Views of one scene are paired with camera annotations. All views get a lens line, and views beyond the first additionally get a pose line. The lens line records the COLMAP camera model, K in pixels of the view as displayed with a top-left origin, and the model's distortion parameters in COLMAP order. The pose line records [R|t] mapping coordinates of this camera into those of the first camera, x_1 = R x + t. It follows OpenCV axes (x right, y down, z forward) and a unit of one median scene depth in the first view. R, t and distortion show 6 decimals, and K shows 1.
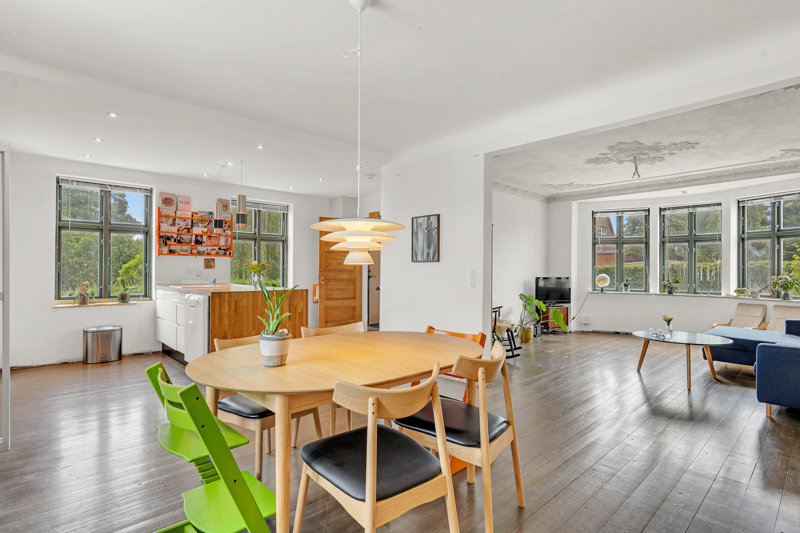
lens RADIAL K [[416.0, 0, 397.4], [0, 416.0, 266.6], [0, 0, 1]] dist [0.001602, 0.000023]
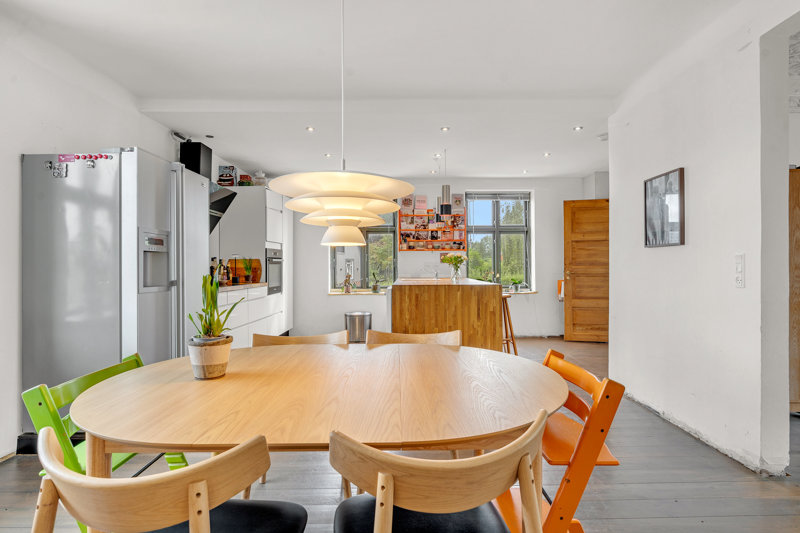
lens RADIAL K [[397.6, 0, 399.7], [0, 397.6, 264.9], [0, 0, 1]] dist [-0.011828, 0.000191]
pose [[0.734450, -0.011106, -0.678572, 0.145678], [0.014214, 0.999898, -0.000980, 0.010211], [0.678514, -0.008926, 0.734533, 0.215715]]
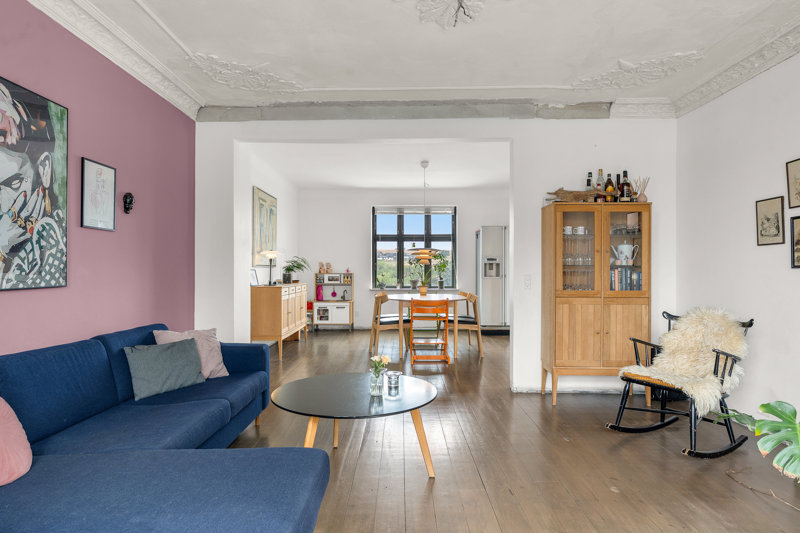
lens RADIAL K [[434.6, 0, 400.0], [0, 434.6, 266.5], [0, 0, 1]] dist [0.000141, -0.000248]
pose [[-0.688395, -0.007685, -0.725295, 0.738912], [0.000476, 0.999939, -0.011047, 0.014787], [0.725336, -0.007950, -0.688349, 1.021817]]
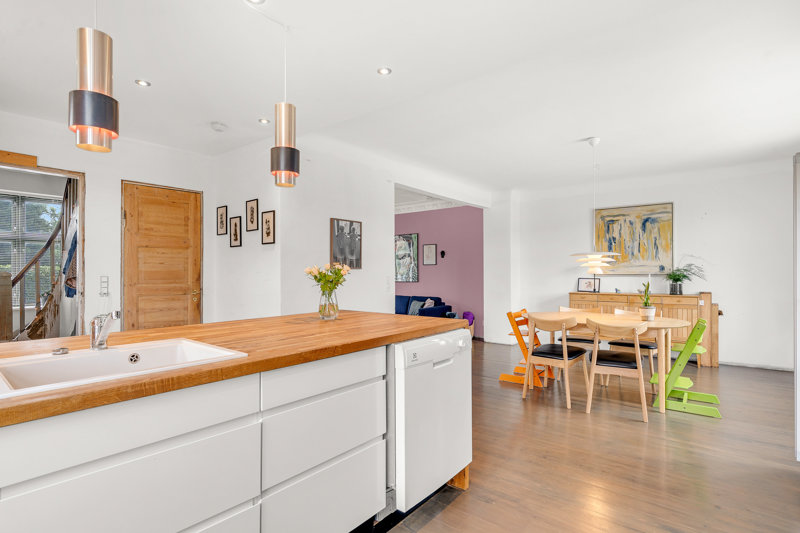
lens RADIAL K [[416.0, 0, 397.4], [0, 416.0, 266.6], [0, 0, 1]] dist [0.001602, 0.000023]
pose [[-0.170607, 0.012364, 0.985262, -0.705654], [-0.004850, 0.999899, -0.013387, -0.003425], [-0.985327, -0.007063, -0.170529, 0.836560]]
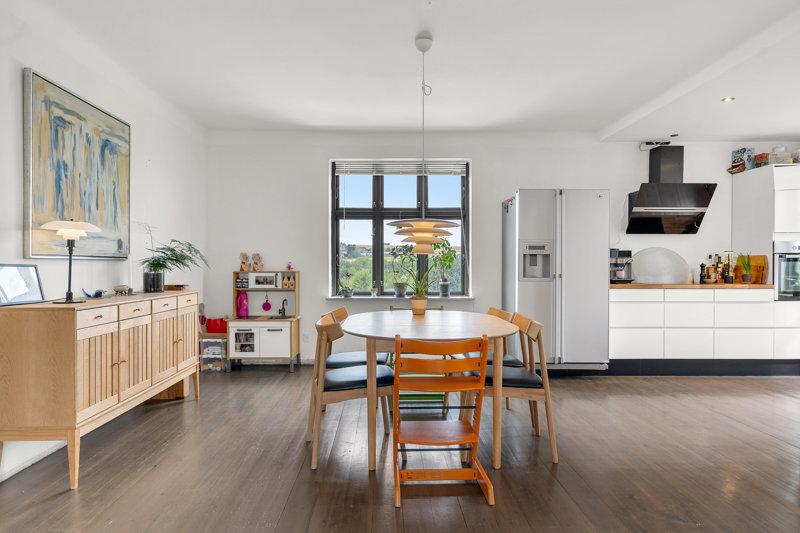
lens RADIAL K [[454.3, 0, 400.0], [0, 454.3, 266.5], [0, 0, 1]] dist [0.002504, 0.000517]
pose [[-0.662789, -0.000368, -0.748806, 0.361131], [0.000240, 1.000000, -0.000704, 0.012468], [0.748806, -0.000646, -0.662789, 0.682397]]
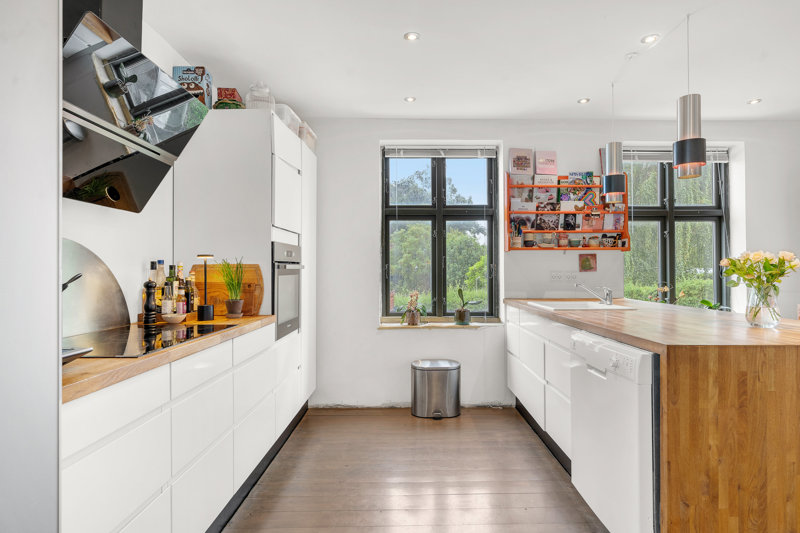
lens RADIAL K [[434.6, 0, 400.0], [0, 434.6, 266.5], [0, 0, 1]] dist [0.000141, -0.000248]
pose [[0.733042, -0.013323, -0.680053, -0.251666], [0.011446, 0.999908, -0.007251, -0.000669], [0.680087, -0.002469, 0.733127, 0.413546]]
